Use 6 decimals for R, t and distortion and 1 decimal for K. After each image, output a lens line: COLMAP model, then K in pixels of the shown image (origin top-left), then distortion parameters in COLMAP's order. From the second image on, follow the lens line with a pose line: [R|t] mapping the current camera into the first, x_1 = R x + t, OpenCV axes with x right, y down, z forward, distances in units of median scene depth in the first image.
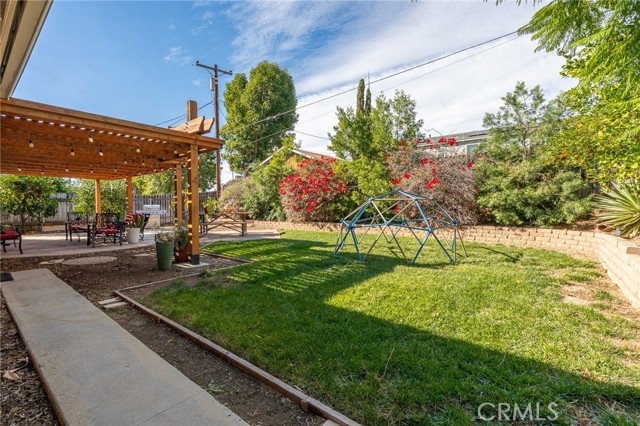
lens RADIAL K [[292.2, 0, 324.9], [0, 292.2, 209.5], [0, 0, 1]] dist [0.001285, 0.000532]
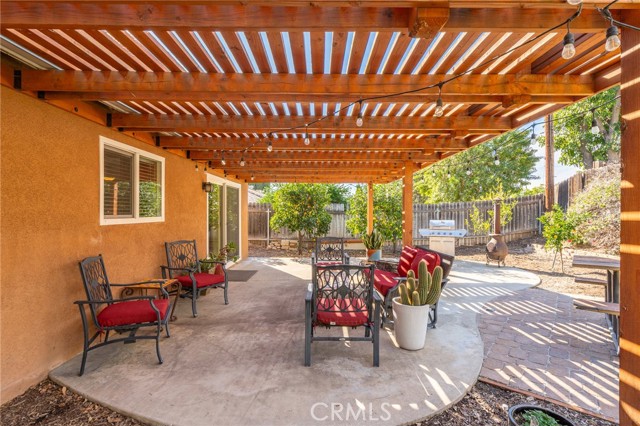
lens RADIAL K [[292.2, 0, 322.0], [0, 292.2, 212.5], [0, 0, 1]] dist [0.001285, 0.000532]
pose [[0.628885, 0.001153, -0.777497, -0.305019], [-0.014834, 0.999835, -0.010515, -0.023807], [0.777356, 0.018146, 0.628799, 0.466894]]
